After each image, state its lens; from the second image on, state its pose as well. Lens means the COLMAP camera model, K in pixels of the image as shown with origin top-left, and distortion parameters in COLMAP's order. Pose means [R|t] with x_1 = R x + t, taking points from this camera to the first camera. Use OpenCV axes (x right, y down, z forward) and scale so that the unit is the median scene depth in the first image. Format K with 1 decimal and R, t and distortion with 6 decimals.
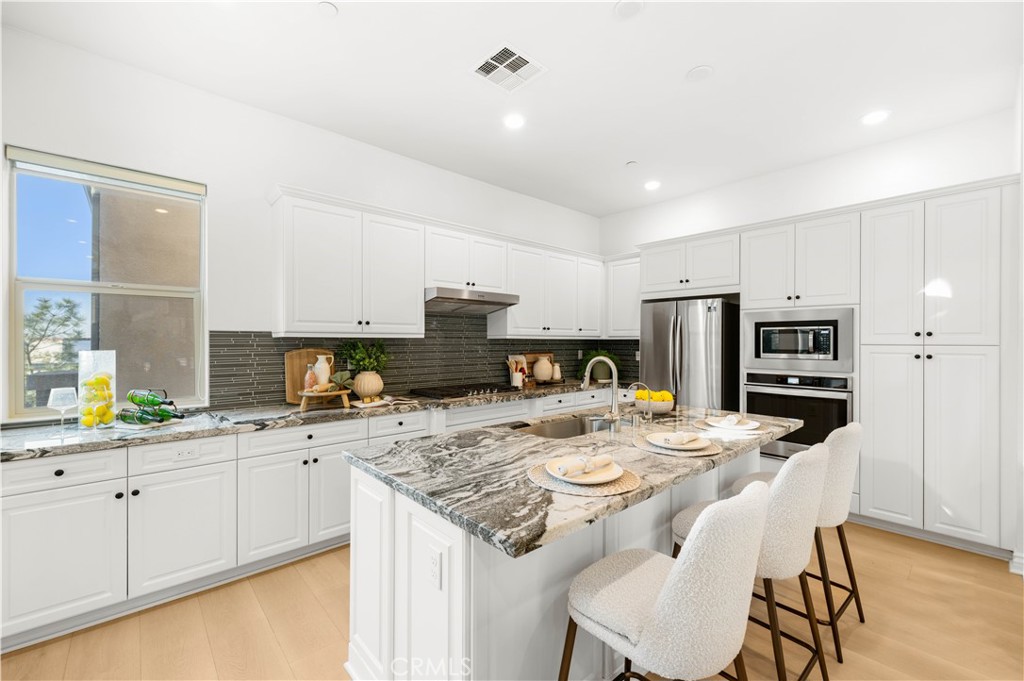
lens RADIAL K [[423.3, 0, 511.5], [0, 423.3, 342.4], [0, 0, 1]] dist [0.000092, 0.000042]
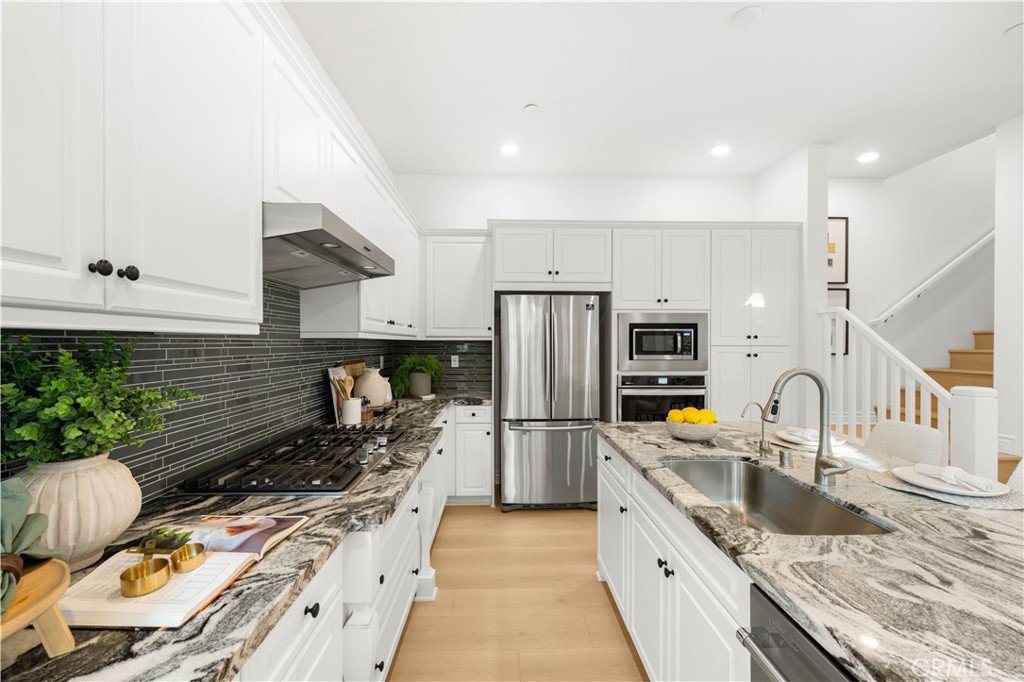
lens RADIAL K [[423.7, 0, 510.5], [0, 423.7, 336.7], [0, 0, 1]] dist [-0.004330, 0.000138]
pose [[0.644512, 0.009639, 0.764533, -0.346205], [0.002629, 0.999887, -0.014822, -0.003163], [-0.764589, 0.011563, 0.644414, 0.593418]]
